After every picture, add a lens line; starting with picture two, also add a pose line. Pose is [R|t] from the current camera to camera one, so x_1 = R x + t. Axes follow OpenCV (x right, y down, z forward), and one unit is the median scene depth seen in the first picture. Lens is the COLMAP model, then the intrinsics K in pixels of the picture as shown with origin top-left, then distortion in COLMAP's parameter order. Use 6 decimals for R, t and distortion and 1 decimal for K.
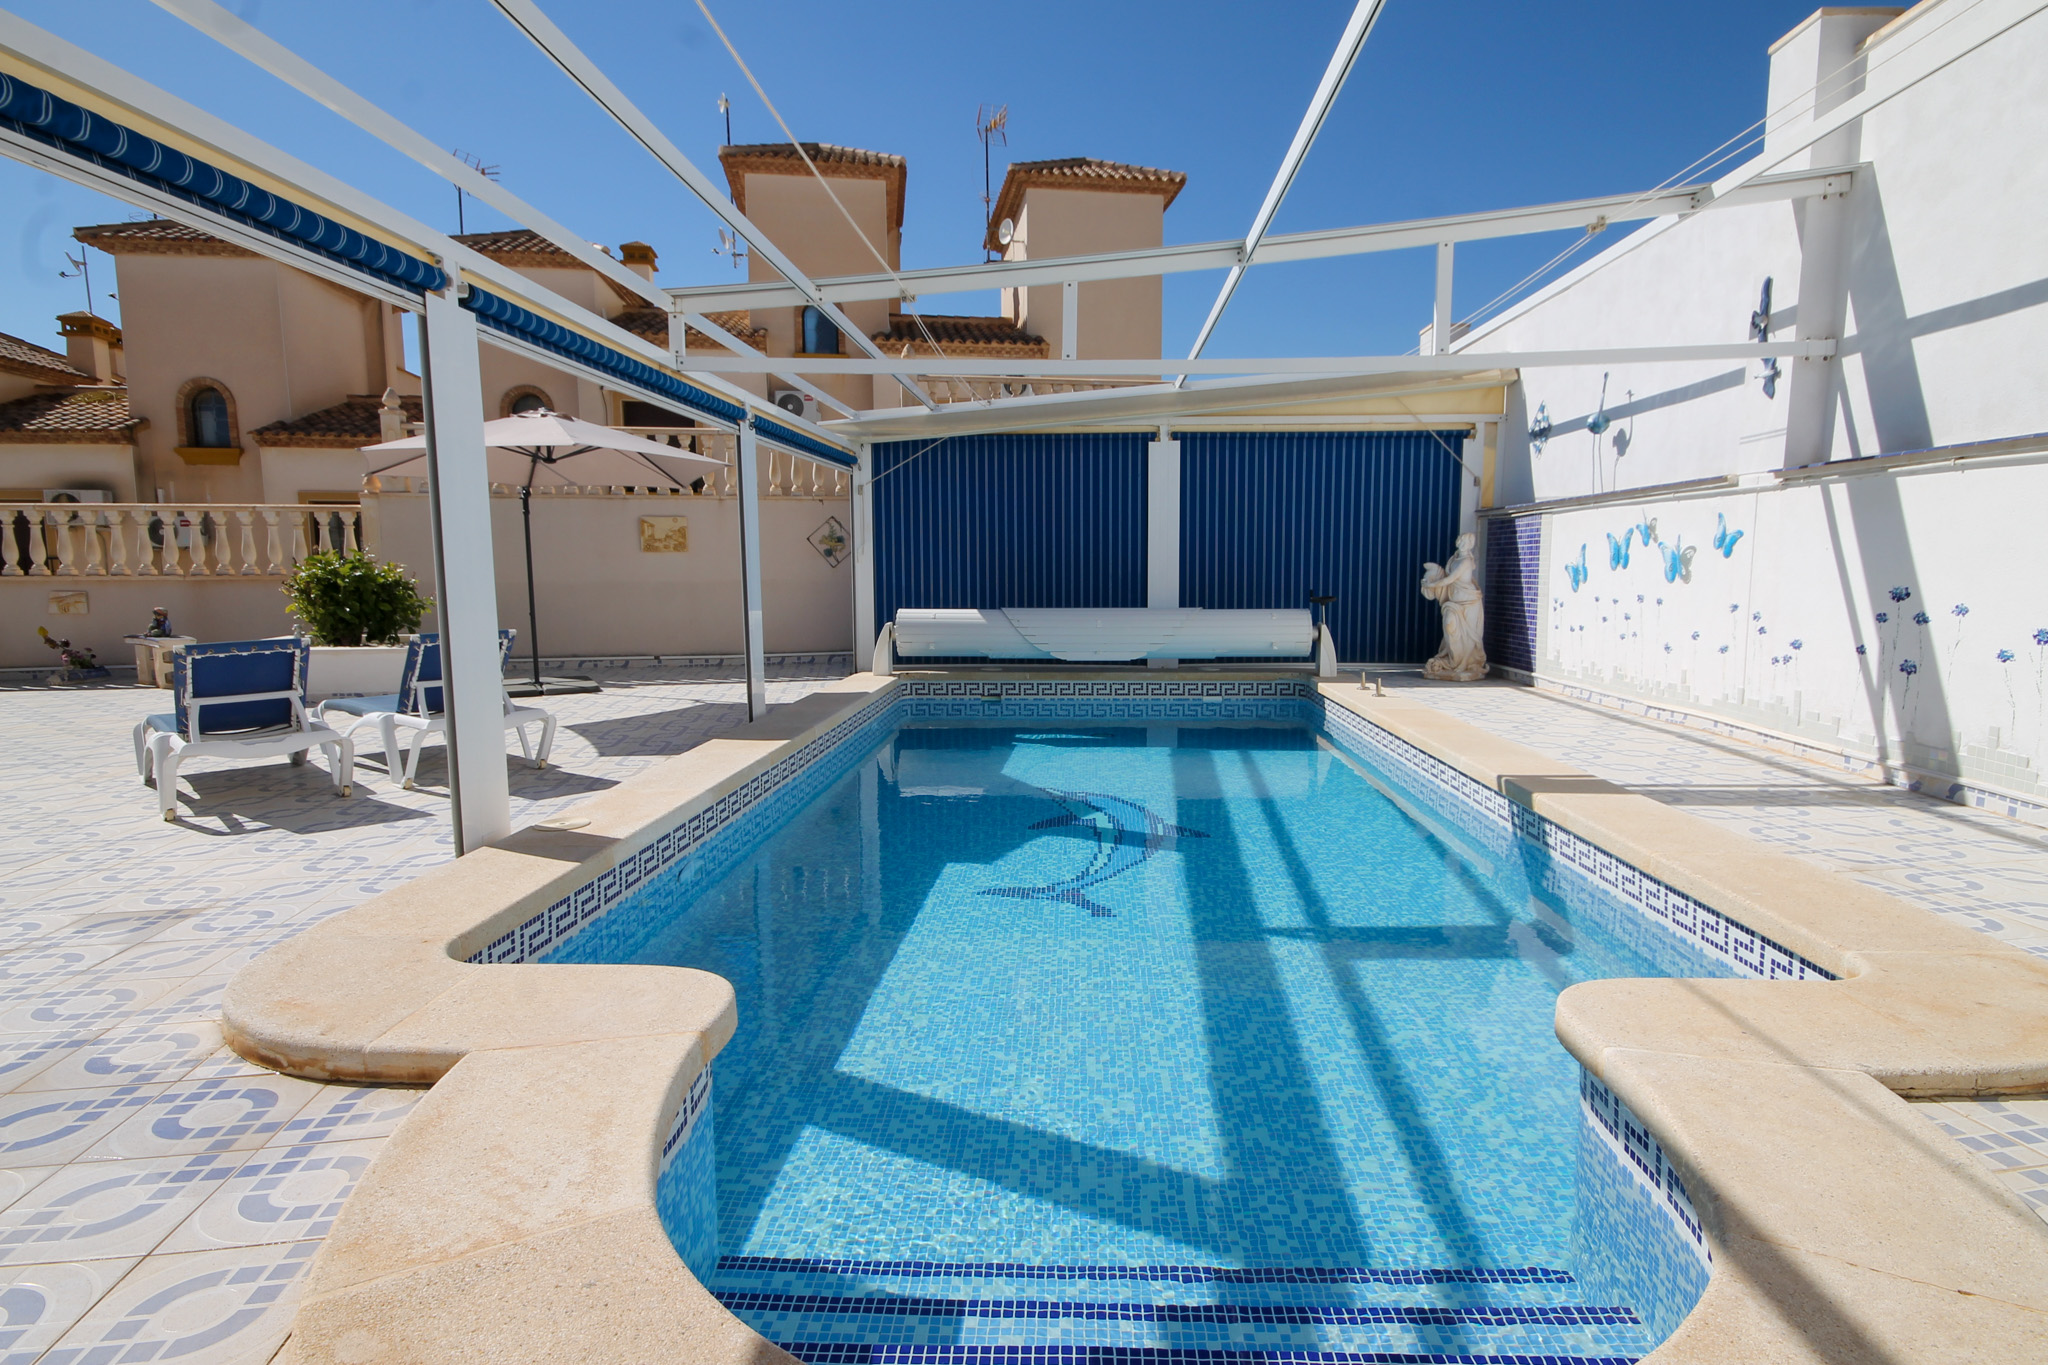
lens RADIAL K [[1066.7, 0, 1080.3], [0, 1066.7, 677.2], [0, 0, 1]] dist [0.003136, -0.001402]
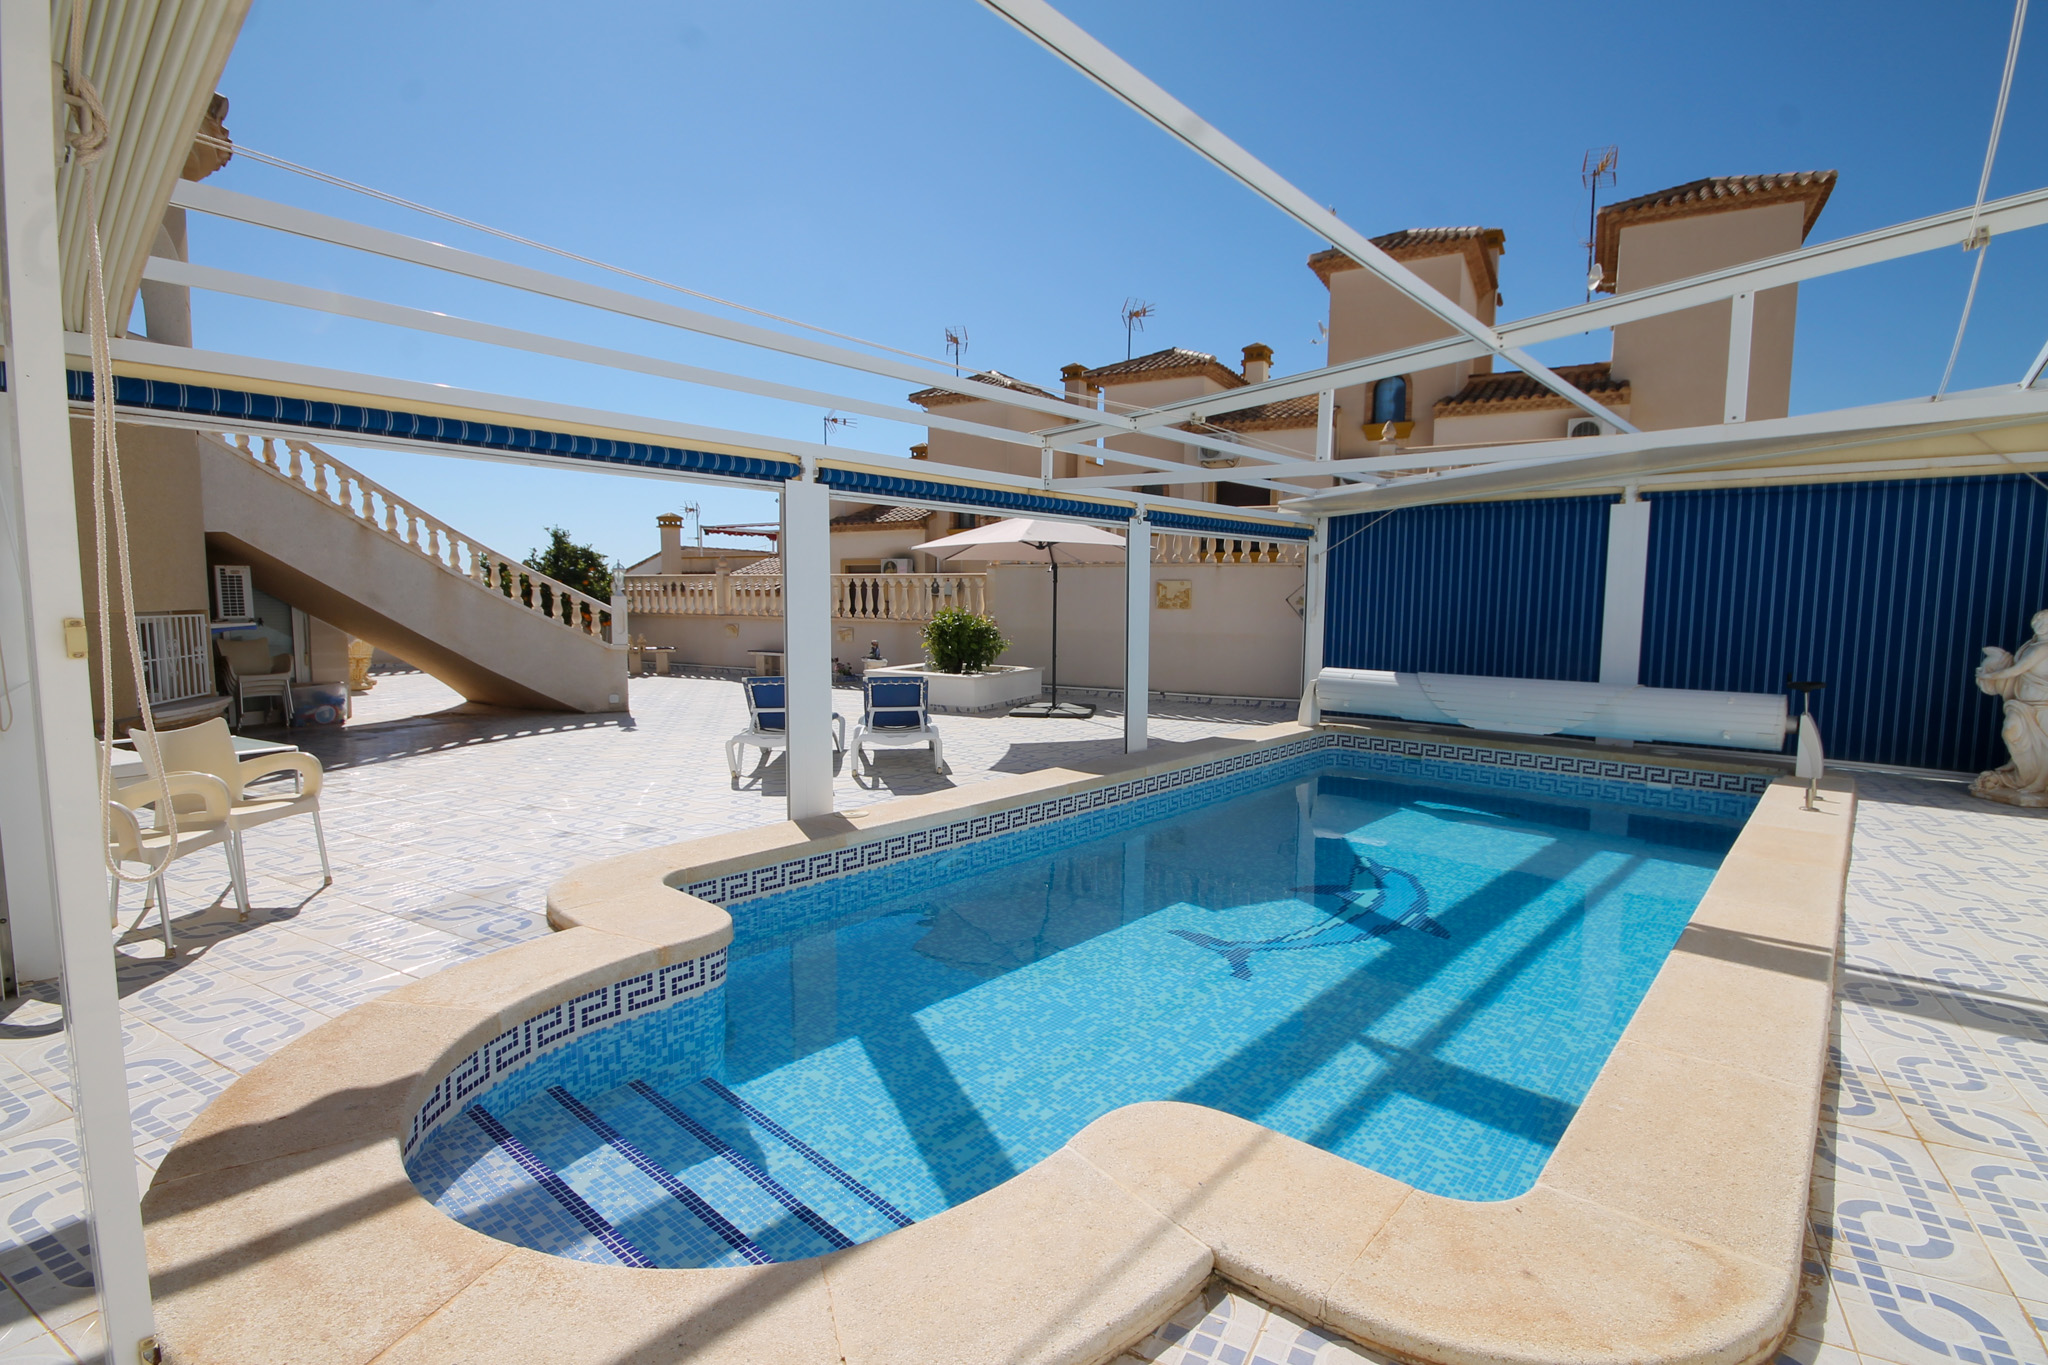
lens RADIAL K [[961.3, 0, 1036.0], [0, 961.3, 690.2], [0, 0, 1]] dist [-0.004666, -0.001400]
pose [[0.779608, 0.071102, -0.622218, 0.210761], [-0.079763, 0.996716, 0.013957, -0.029272], [0.621167, 0.038749, 0.782720, 0.030995]]
